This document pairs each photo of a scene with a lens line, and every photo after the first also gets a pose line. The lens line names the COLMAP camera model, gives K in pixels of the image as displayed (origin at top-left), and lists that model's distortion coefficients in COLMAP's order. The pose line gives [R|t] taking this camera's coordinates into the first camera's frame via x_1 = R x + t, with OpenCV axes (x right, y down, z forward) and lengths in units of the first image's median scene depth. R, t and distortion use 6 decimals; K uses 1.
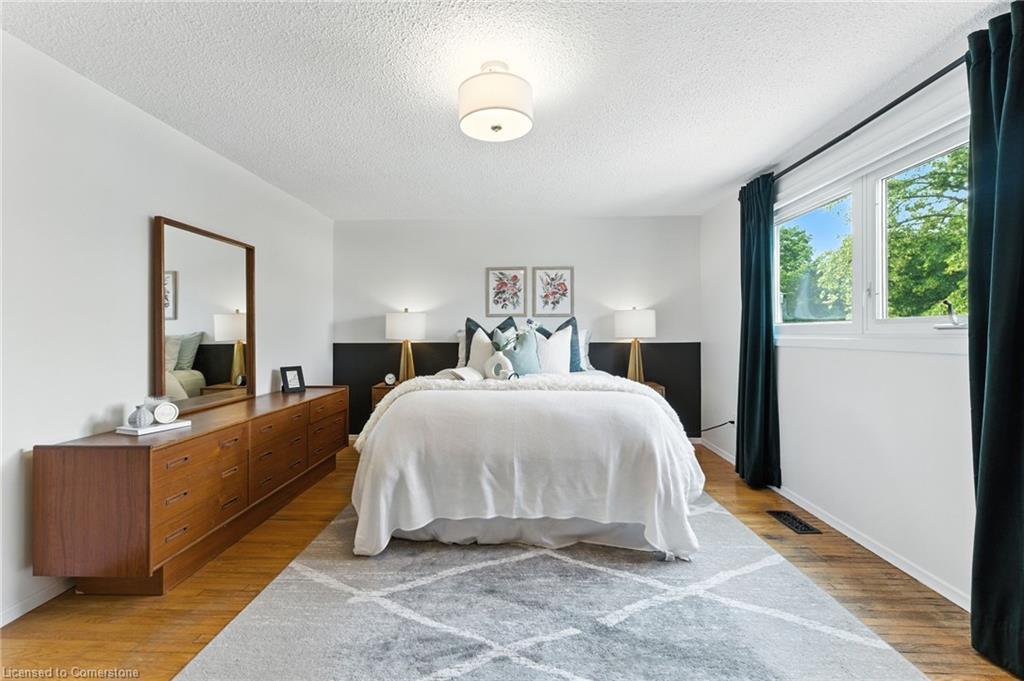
lens RADIAL K [[417.3, 0, 512.1], [0, 417.3, 329.1], [0, 0, 1]] dist [-0.000513, 0.000154]
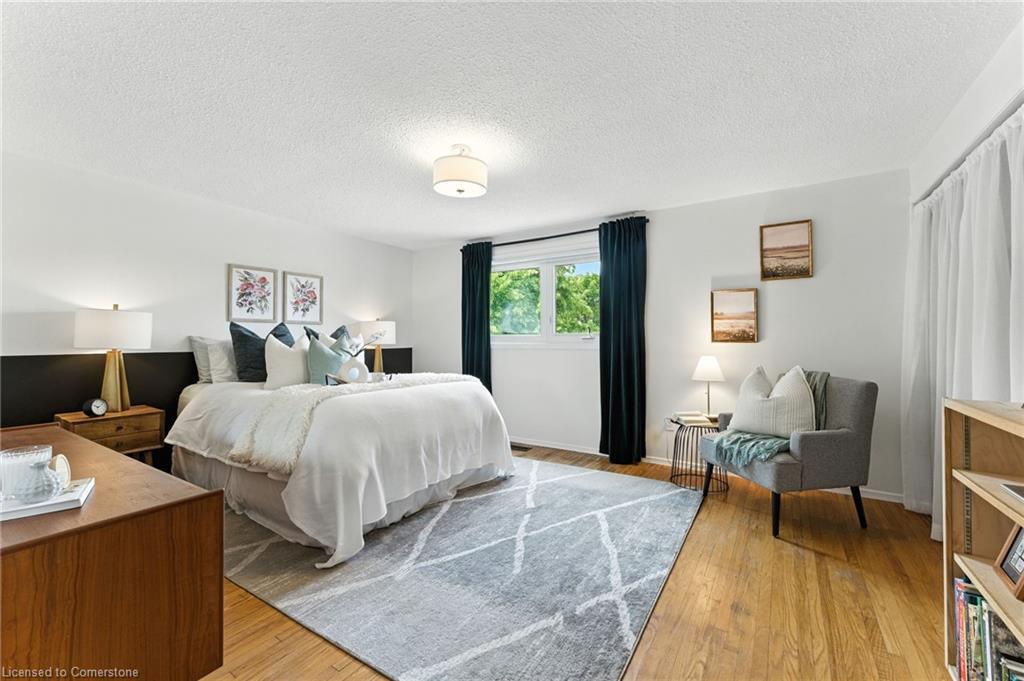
lens RADIAL K [[417.3, 0, 512.1], [0, 417.3, 329.1], [0, 0, 1]] dist [-0.000513, 0.000154]
pose [[0.510646, 0.025125, 0.859424, -0.991663], [-0.008557, 0.999672, -0.024141, 0.004498], [-0.859749, 0.004973, 0.510693, 0.133075]]
